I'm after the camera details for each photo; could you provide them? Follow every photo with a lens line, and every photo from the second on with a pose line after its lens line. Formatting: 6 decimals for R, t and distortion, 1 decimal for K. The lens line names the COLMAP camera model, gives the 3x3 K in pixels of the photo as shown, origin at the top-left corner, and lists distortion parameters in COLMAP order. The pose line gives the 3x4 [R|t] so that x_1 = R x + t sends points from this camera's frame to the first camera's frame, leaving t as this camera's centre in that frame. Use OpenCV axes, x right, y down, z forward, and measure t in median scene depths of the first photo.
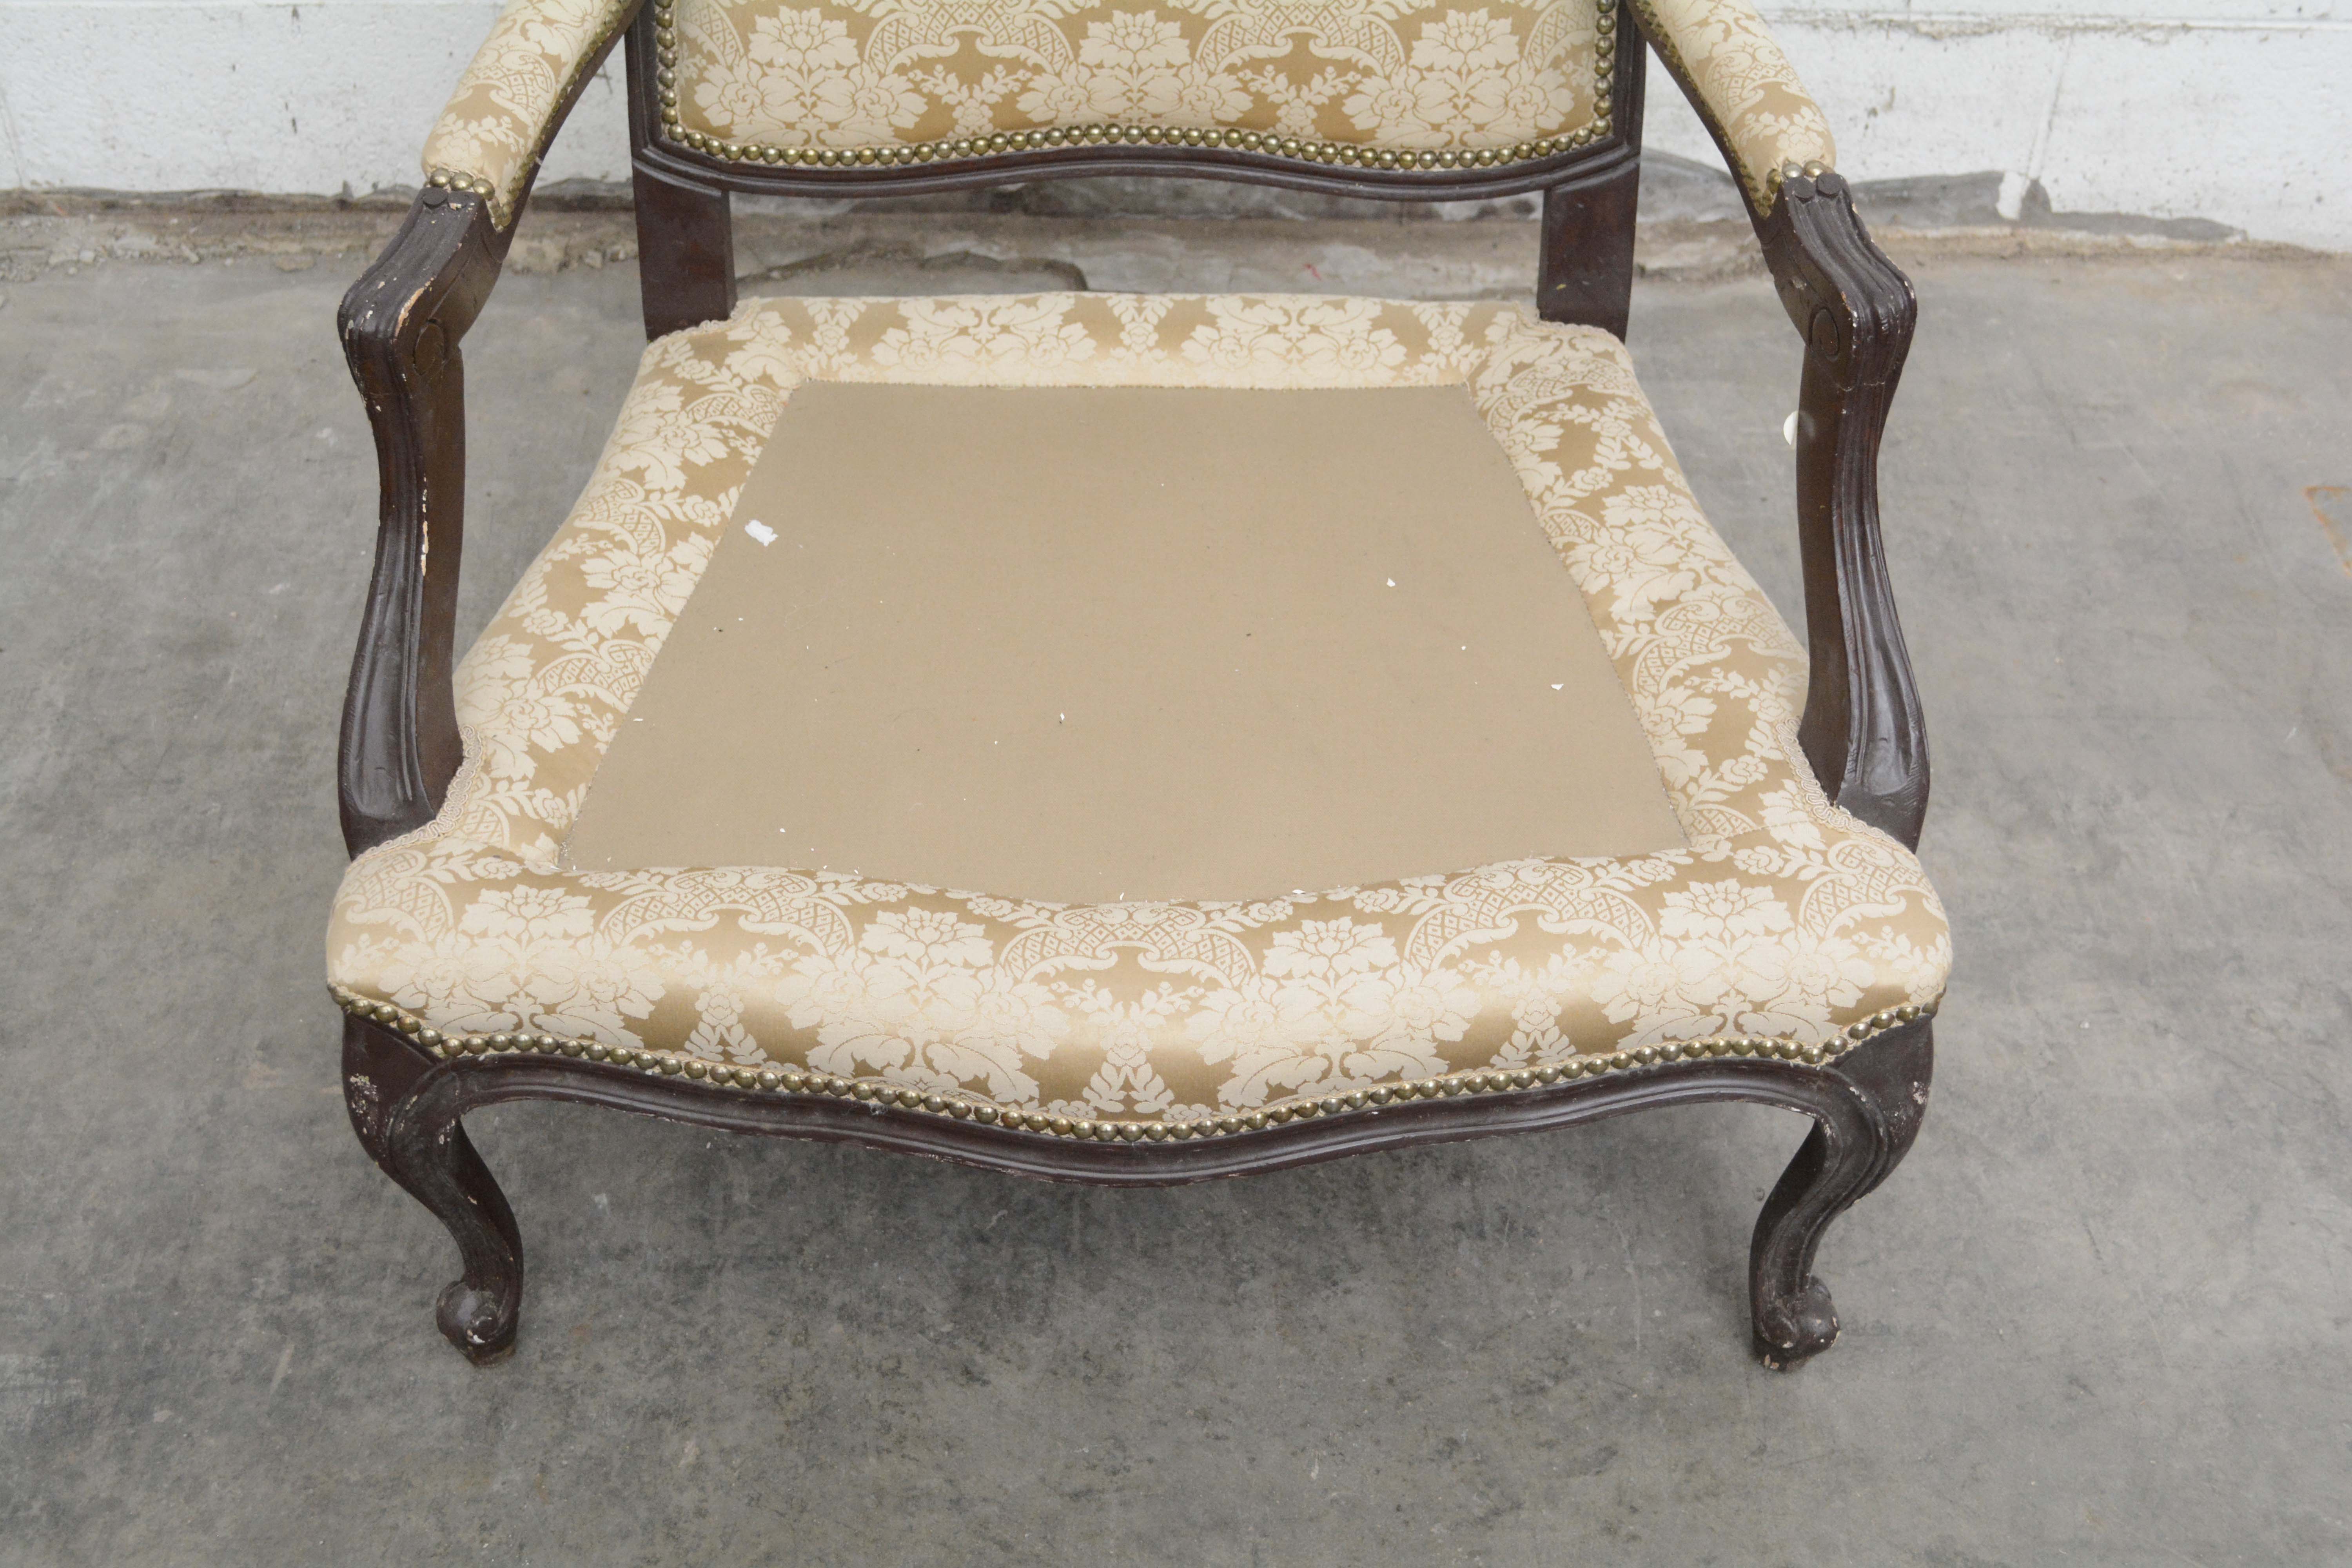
lens RADIAL K [[2897.7, 0, 1183.7], [0, 2897.7, 783.9], [0, 0, 1]] dist [-0.043197, 0.000000]
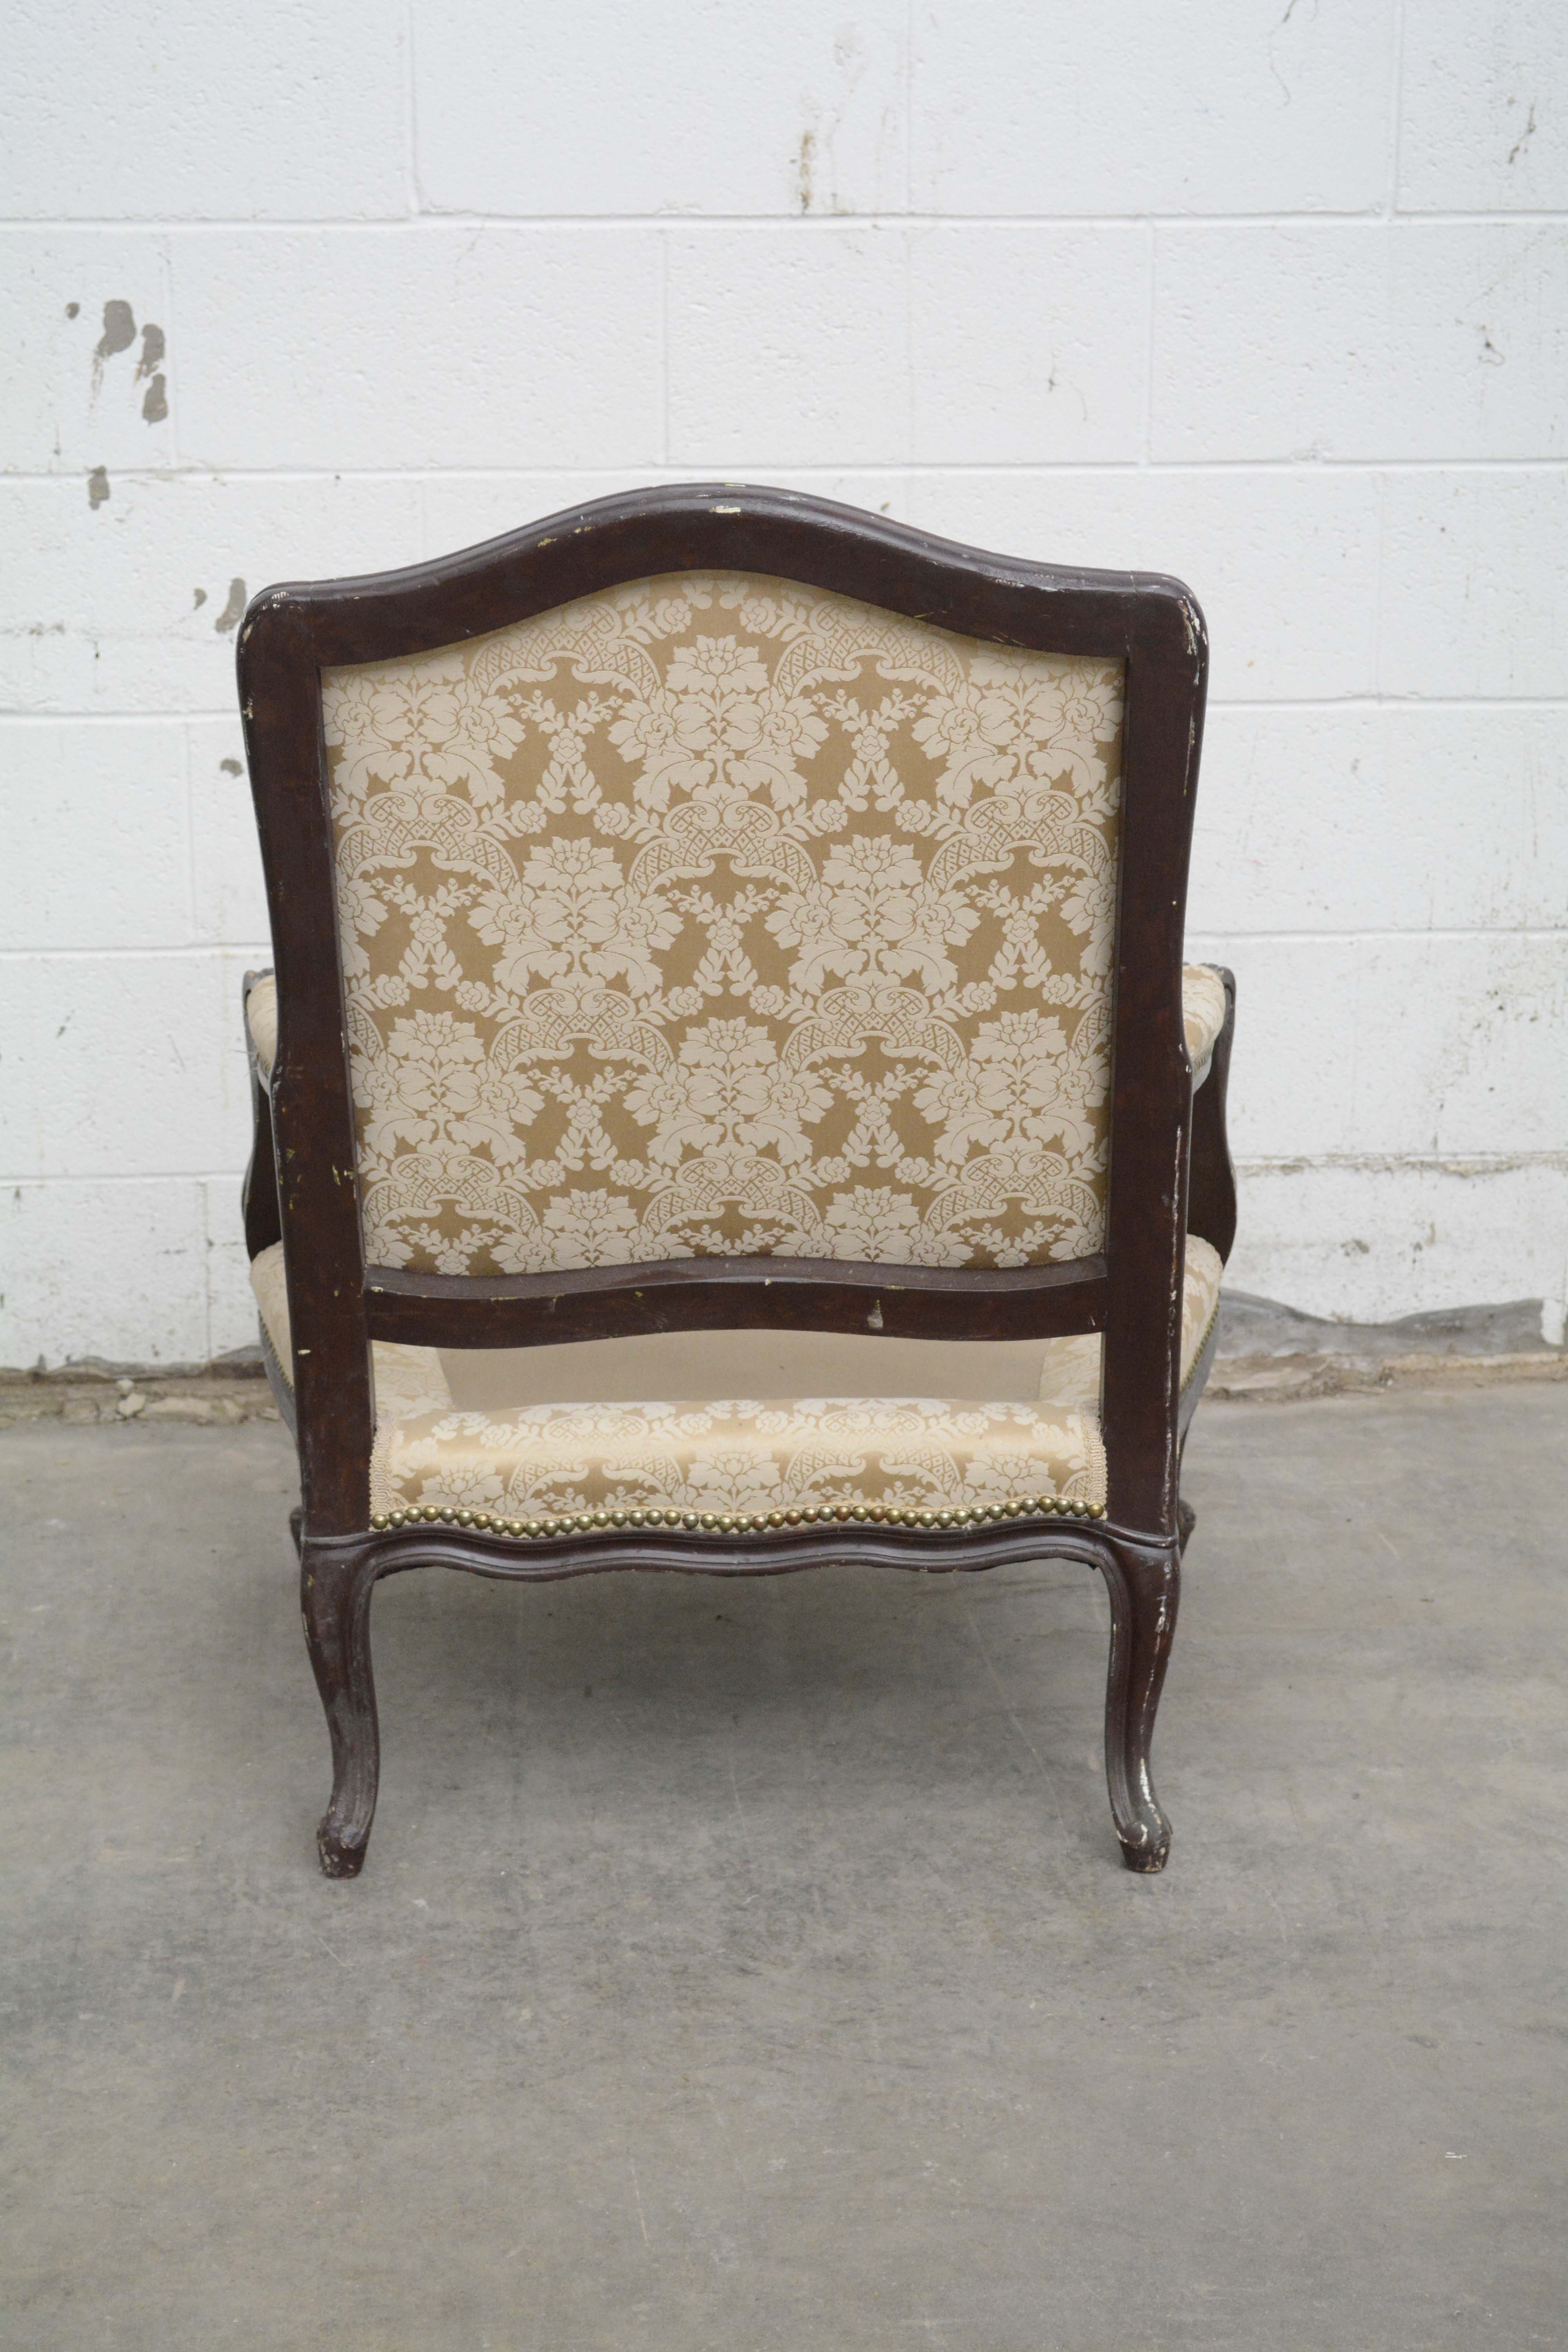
lens RADIAL K [[4407.6, 0, 765.3], [0, 4407.6, 1176.3], [0, 0, 1]] dist [-0.016026, 0.000000]
pose [[0.998401, -0.030081, 0.047869, -0.109050], [0.047766, 0.901775, -0.429559, 0.530032], [-0.030245, 0.431158, 0.901769, -0.625958]]
